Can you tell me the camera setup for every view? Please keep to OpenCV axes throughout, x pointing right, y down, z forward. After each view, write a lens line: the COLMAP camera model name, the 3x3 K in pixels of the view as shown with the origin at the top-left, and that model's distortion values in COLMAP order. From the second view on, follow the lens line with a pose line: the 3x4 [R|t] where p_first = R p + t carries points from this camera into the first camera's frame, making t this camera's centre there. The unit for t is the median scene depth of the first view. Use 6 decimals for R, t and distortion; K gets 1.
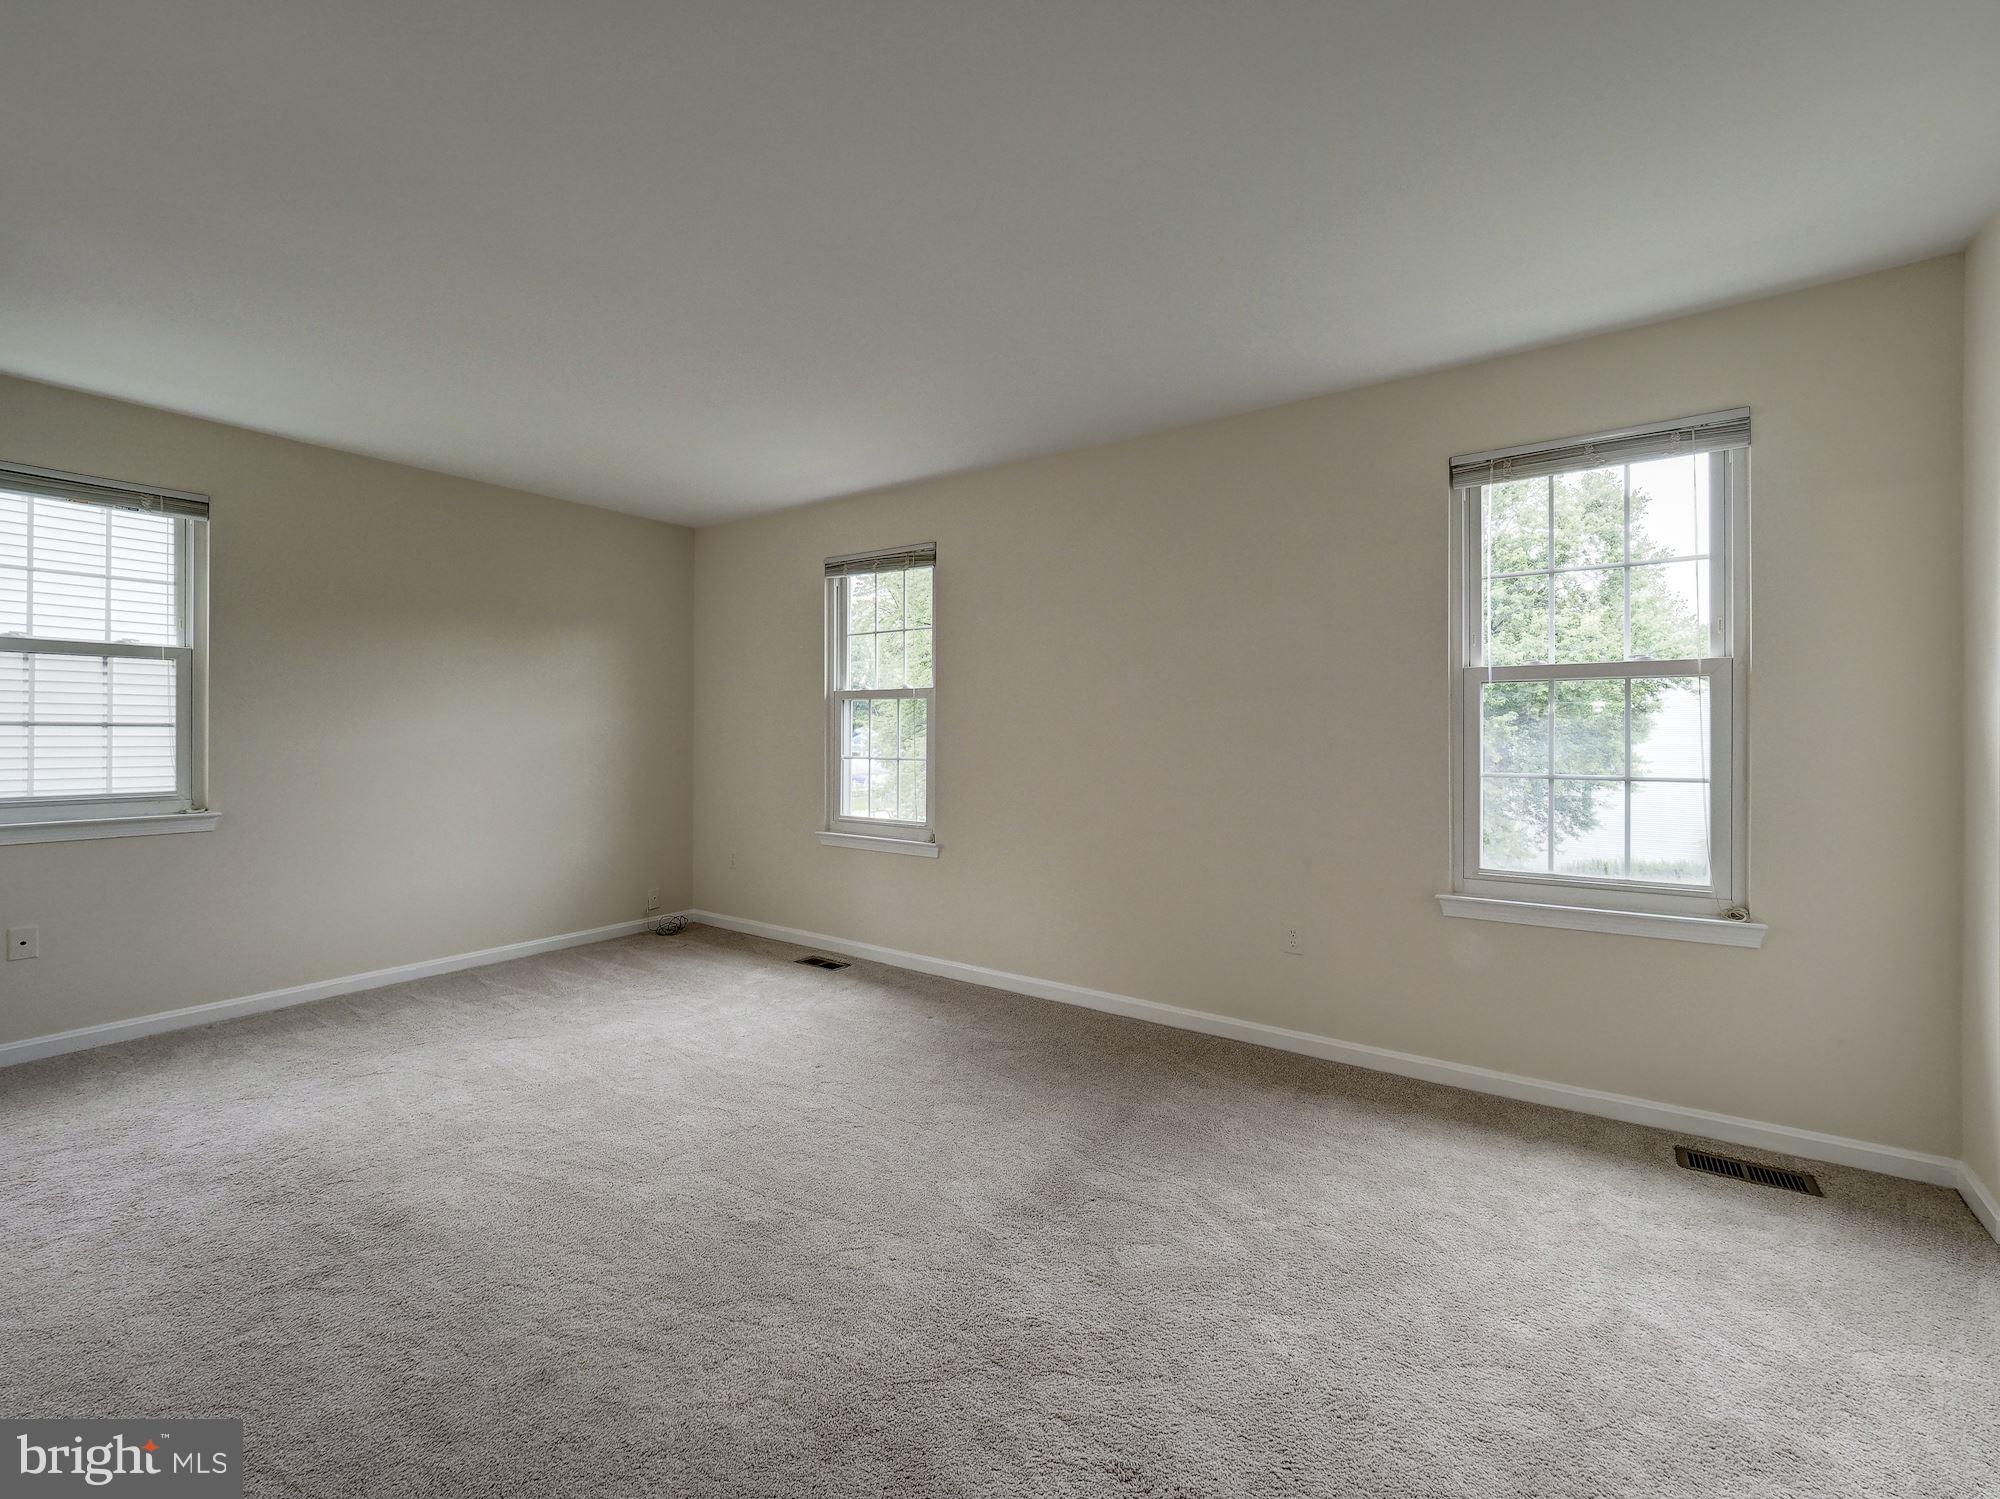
lens RADIAL K [[846.0, 0, 989.7], [0, 846.0, 746.7], [0, 0, 1]] dist [-0.014377, -0.000654]
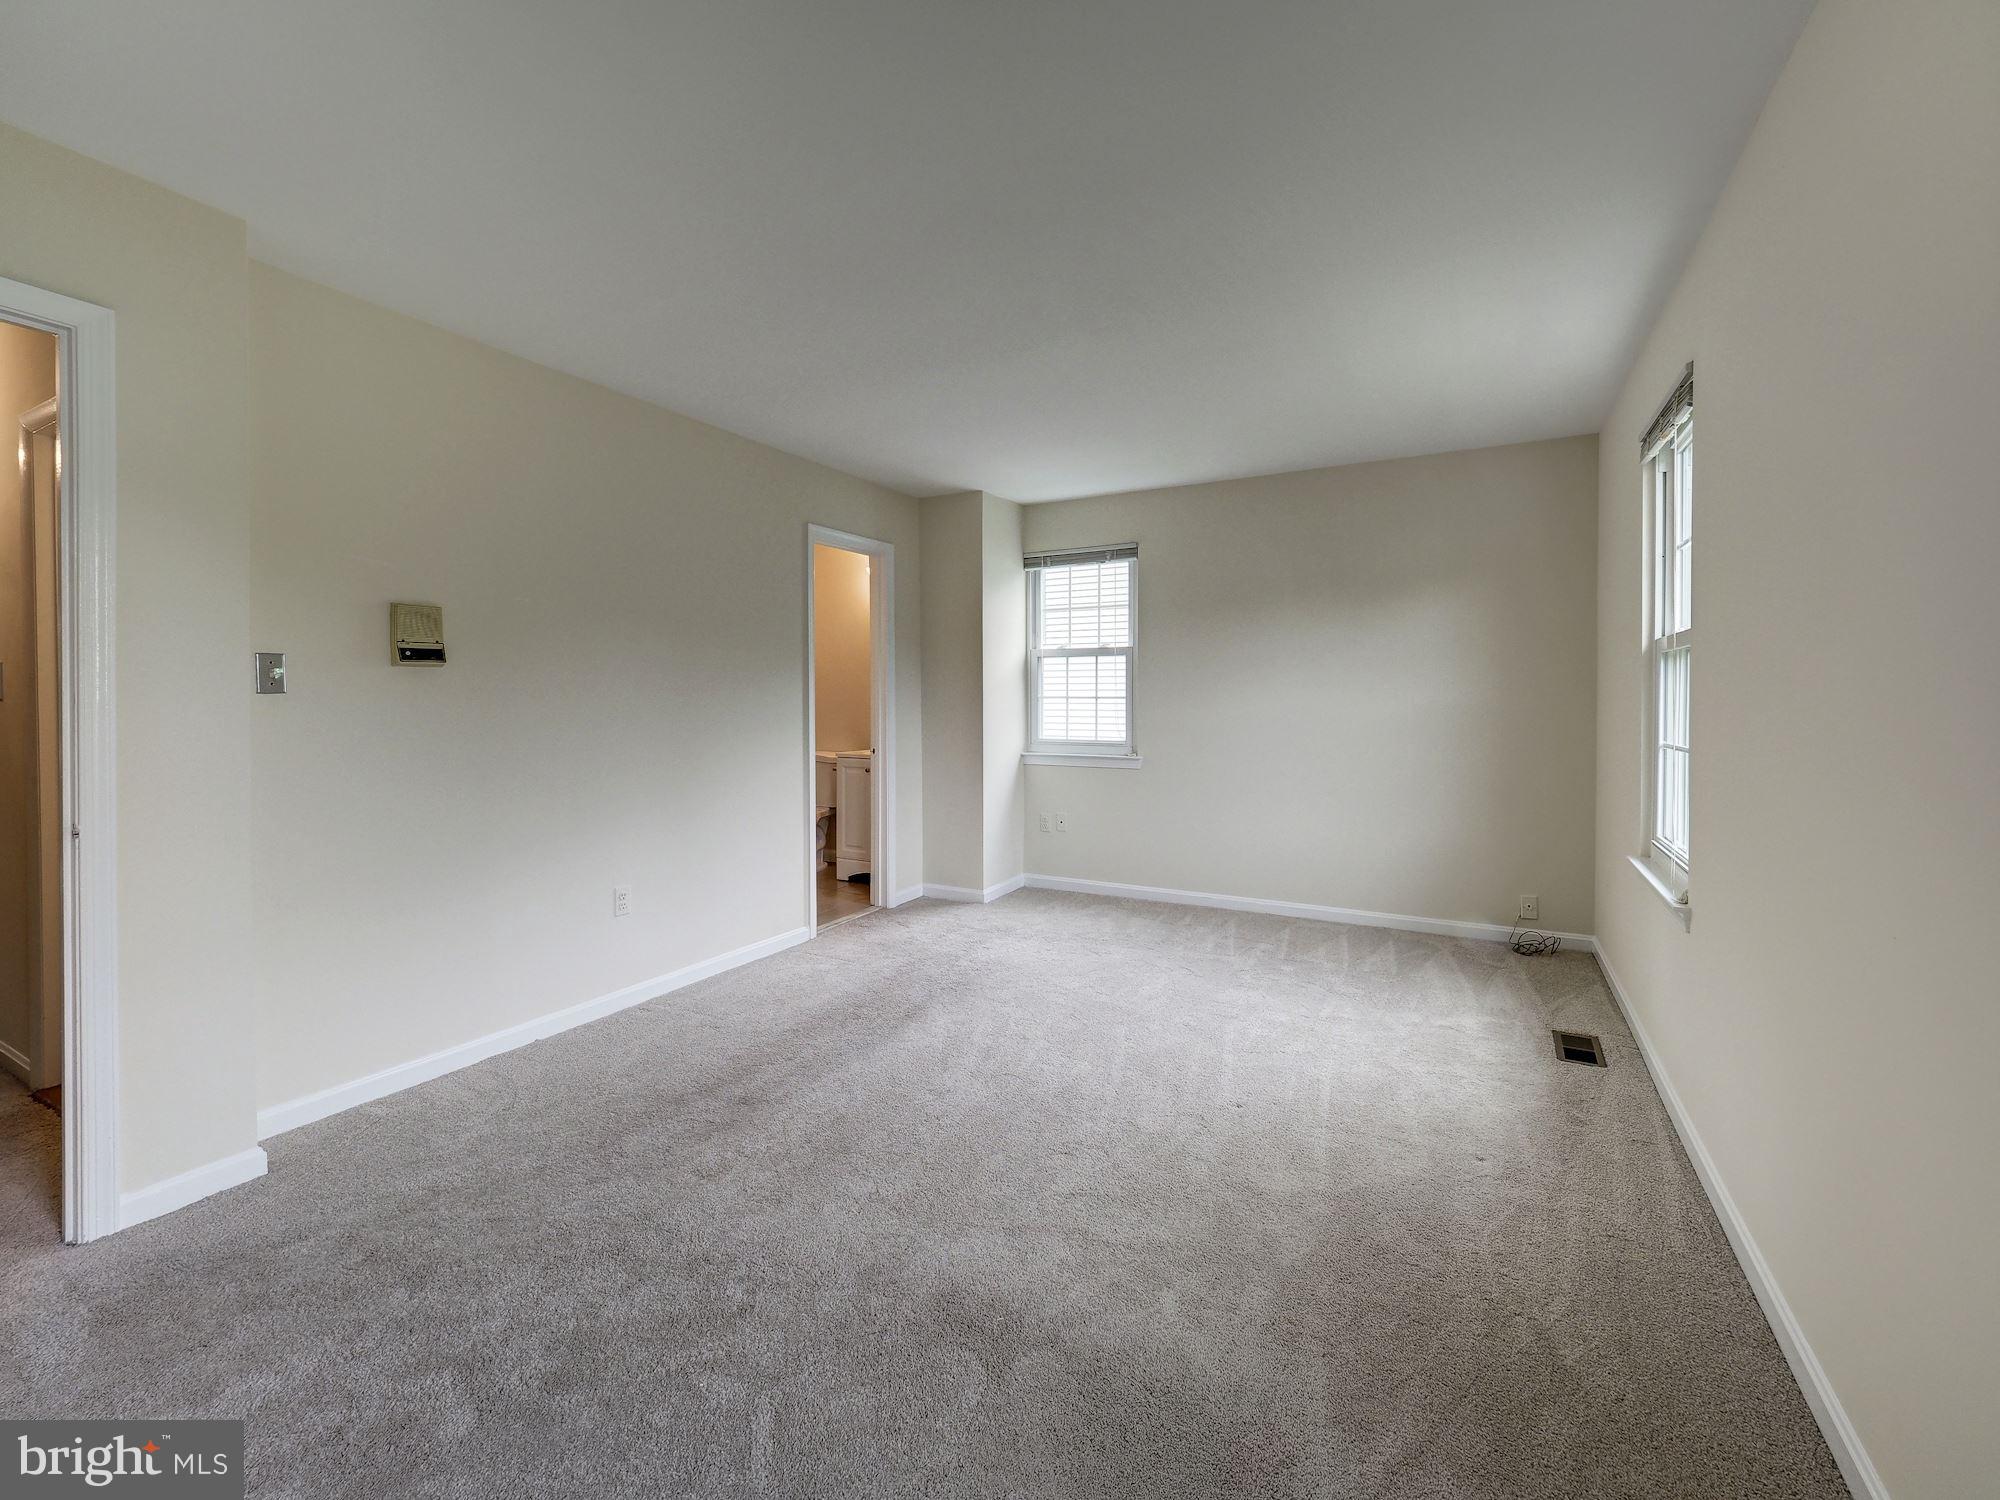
lens RADIAL K [[827.8, 0, 1010.4], [0, 827.8, 728.6], [0, 0, 1]] dist [-0.023125, -0.000560]
pose [[0.117670, 0.031012, -0.992568, 0.509079], [-0.021700, 0.999354, 0.028652, -0.008201], [0.992816, 0.018167, 0.118267, 0.619570]]
